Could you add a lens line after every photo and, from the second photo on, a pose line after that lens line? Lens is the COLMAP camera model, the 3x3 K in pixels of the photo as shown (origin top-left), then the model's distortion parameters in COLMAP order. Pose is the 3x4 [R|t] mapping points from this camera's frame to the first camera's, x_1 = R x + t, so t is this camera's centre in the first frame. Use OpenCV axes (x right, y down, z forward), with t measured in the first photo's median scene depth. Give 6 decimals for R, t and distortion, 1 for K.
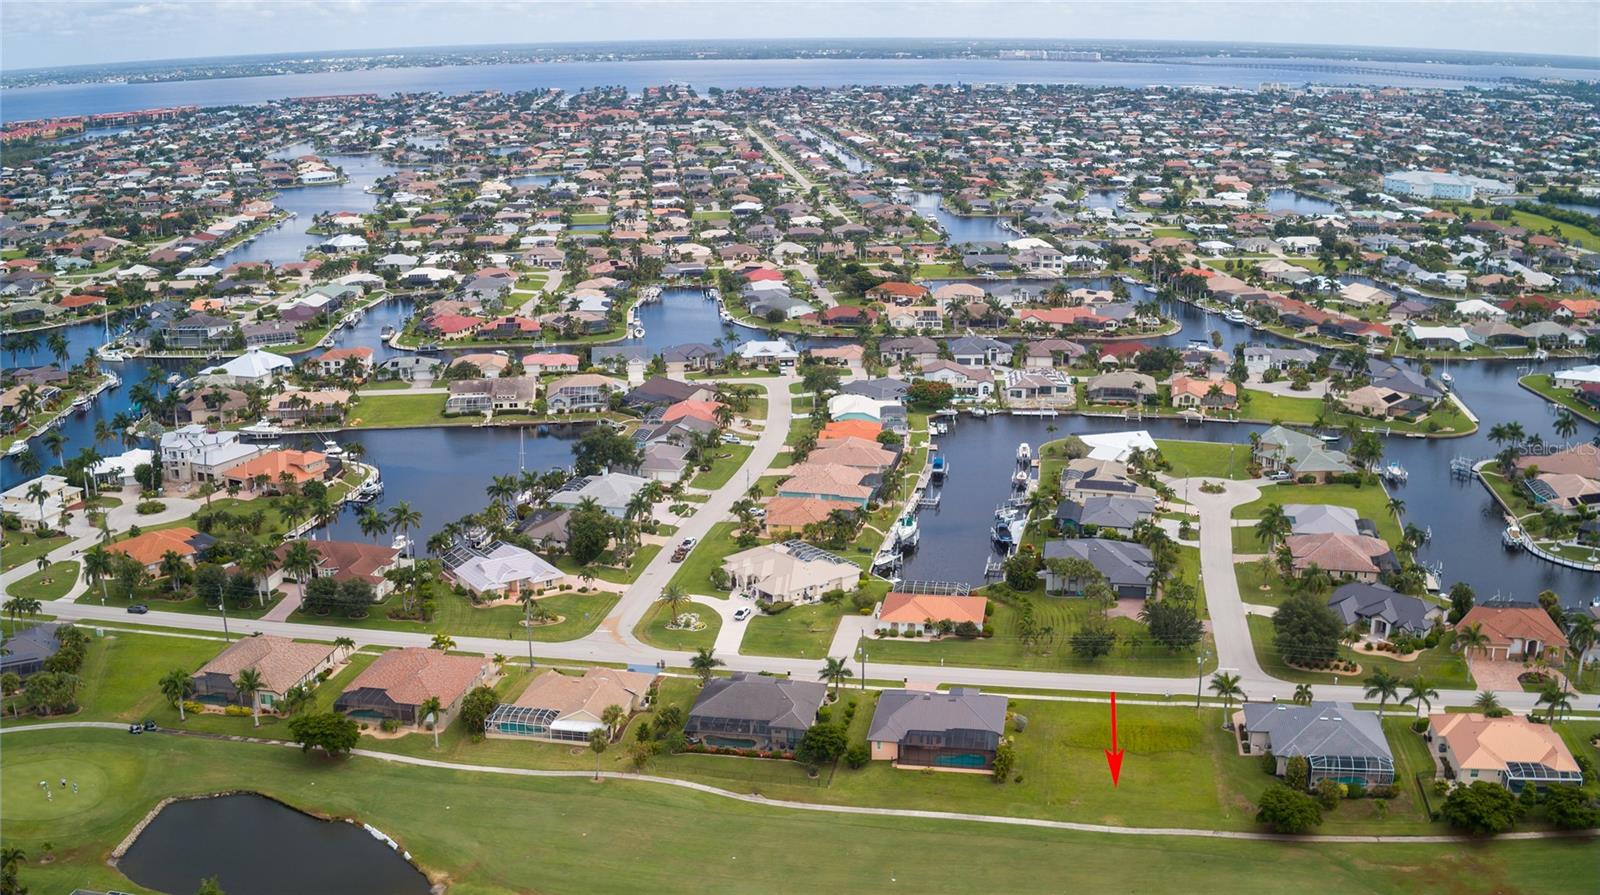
lens RADIAL K [[1562.7, 0, 805.7], [0, 1562.7, 446.9], [0, 0, 1]] dist [-0.216425, 0.034264]
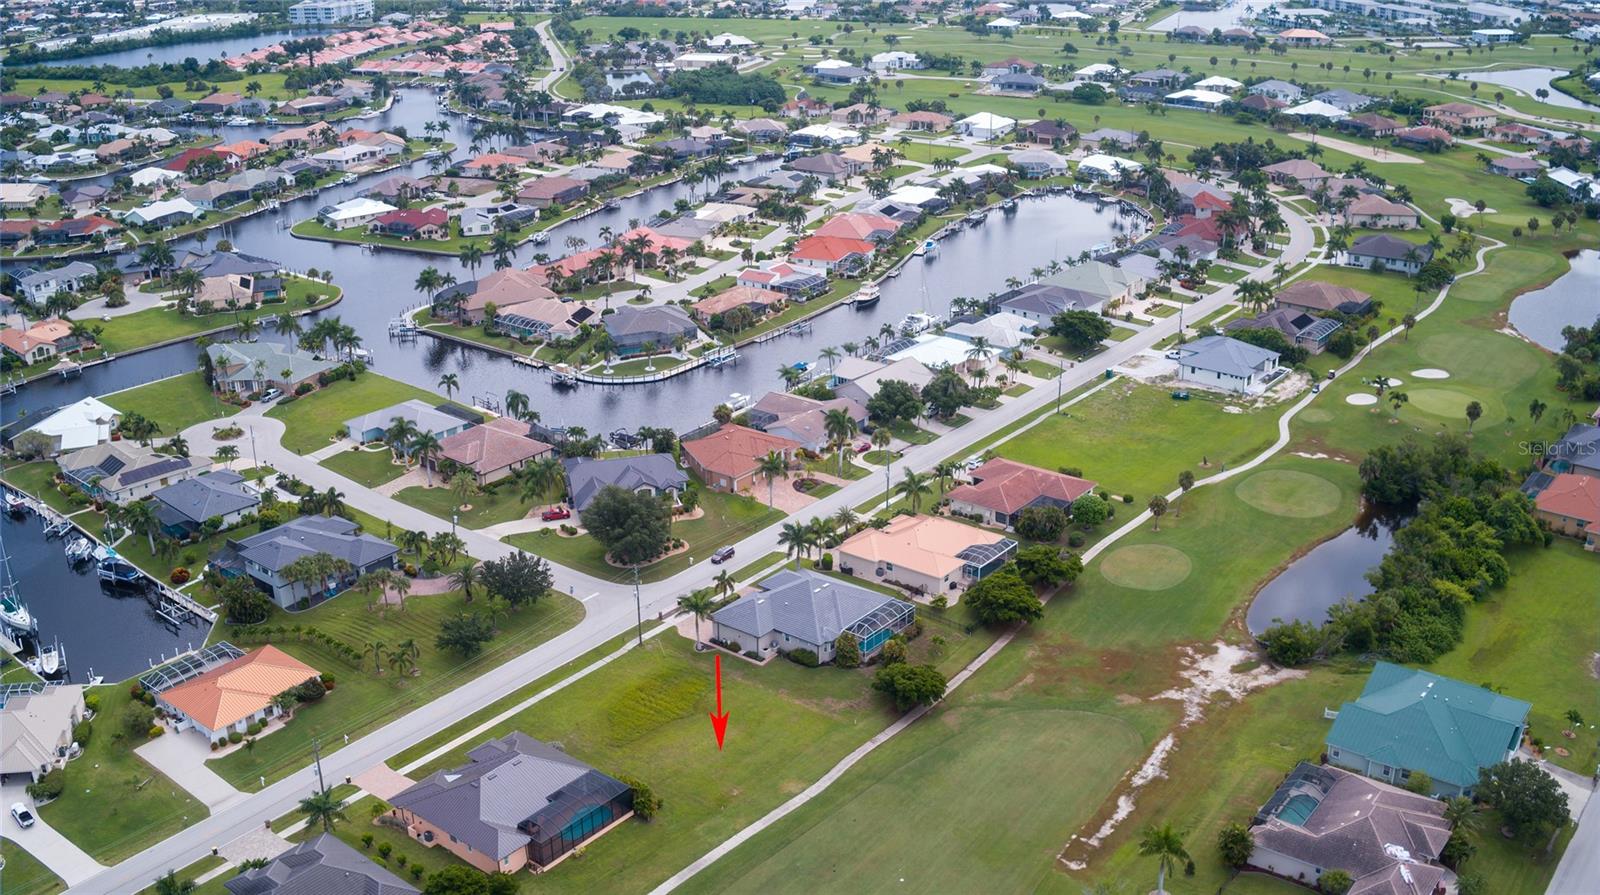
lens RADIAL K [[1562.7, 0, 805.7], [0, 1562.7, 446.9], [0, 0, 1]] dist [-0.216425, 0.034264]
pose [[0.473348, -0.320510, 0.820497, -0.342582], [0.238432, 0.943304, 0.230930, -0.104728], [-0.847993, 0.086322, 0.522931, 0.387706]]
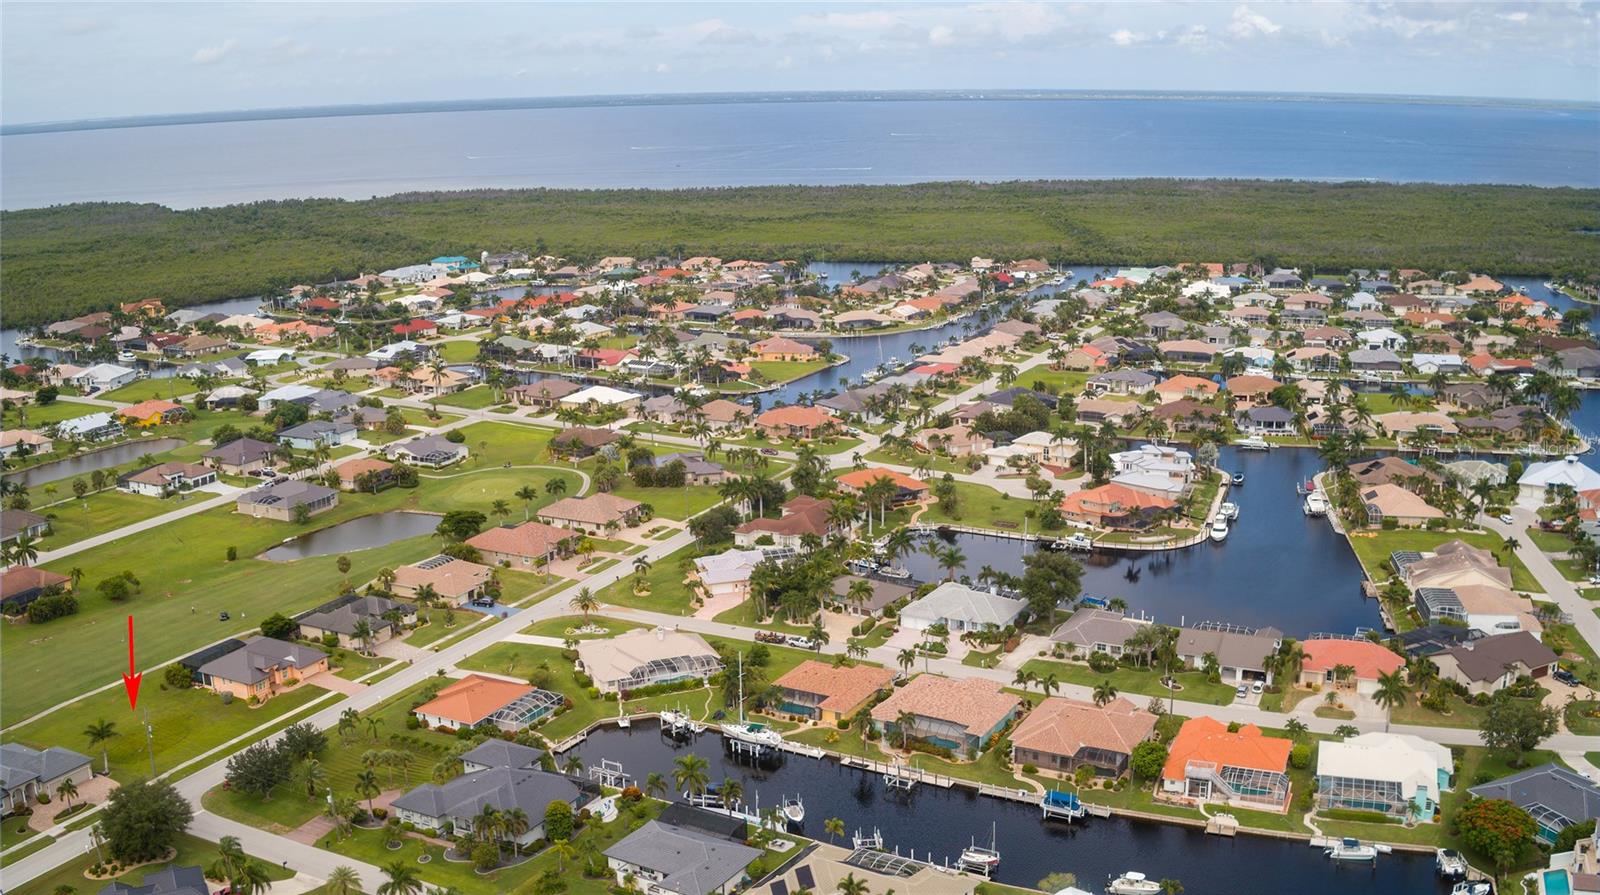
lens RADIAL K [[1562.7, 0, 805.7], [0, 1562.7, 446.9], [0, 0, 1]] dist [-0.216425, 0.034264]
pose [[-0.282253, 0.231602, -0.930964, 0.866854], [-0.234089, 0.924461, 0.300956, -0.369706], [0.930342, 0.302874, -0.206716, 1.337489]]
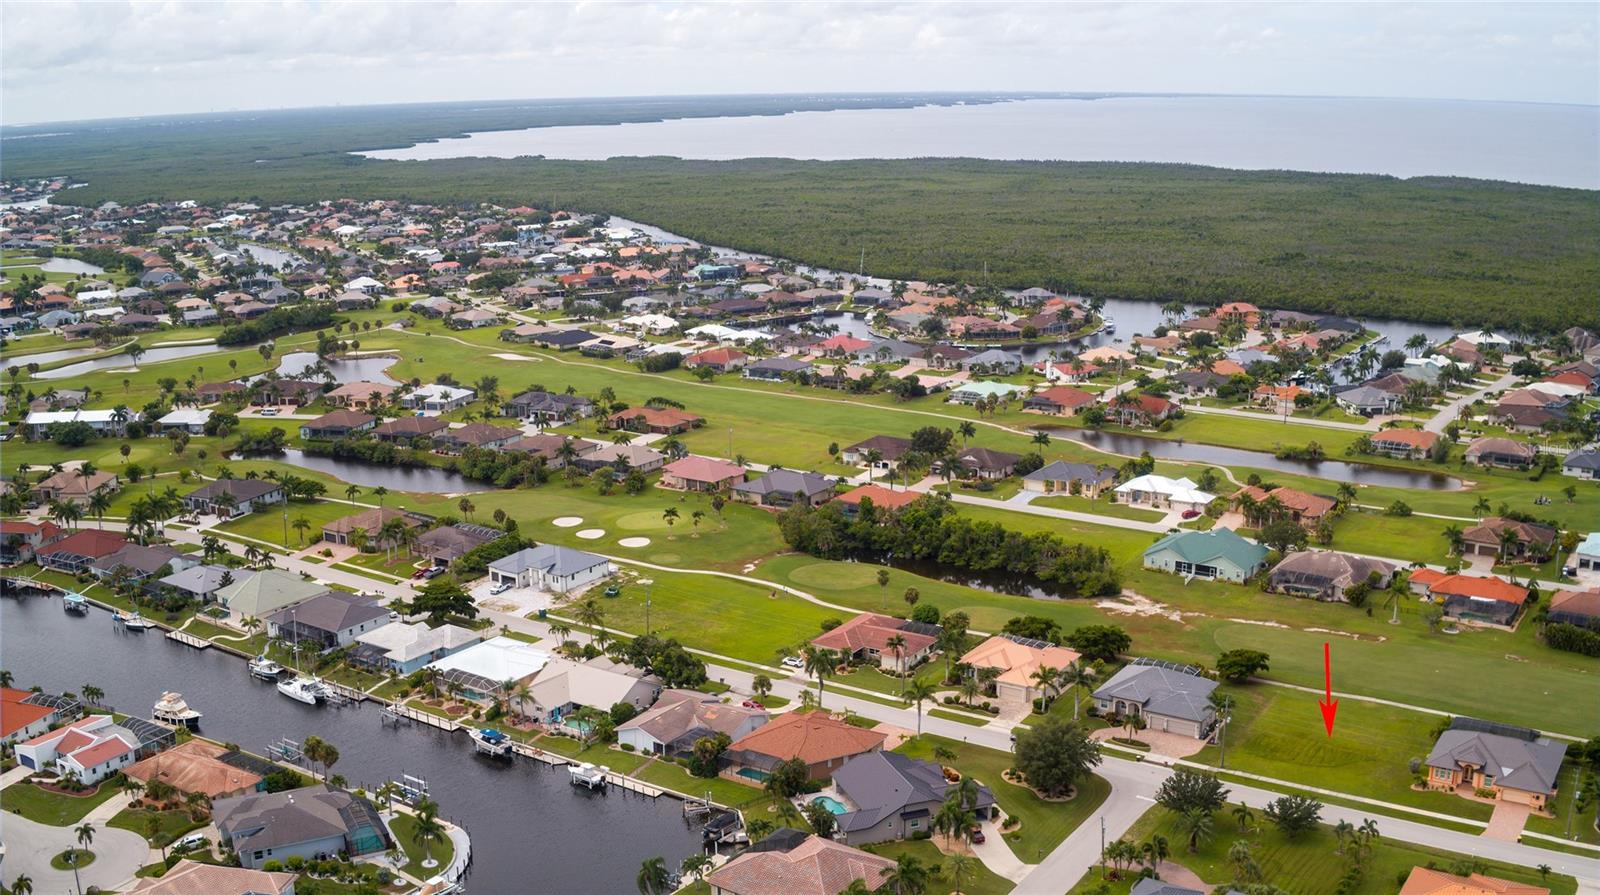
lens RADIAL K [[1562.7, 0, 805.7], [0, 1562.7, 446.9], [0, 0, 1]] dist [-0.216425, 0.034264]
pose [[-0.915178, -0.071697, 0.396622, 0.110973], [0.124574, 0.885552, 0.447526, -0.424227], [-0.383316, 0.458975, -0.801505, 1.566139]]
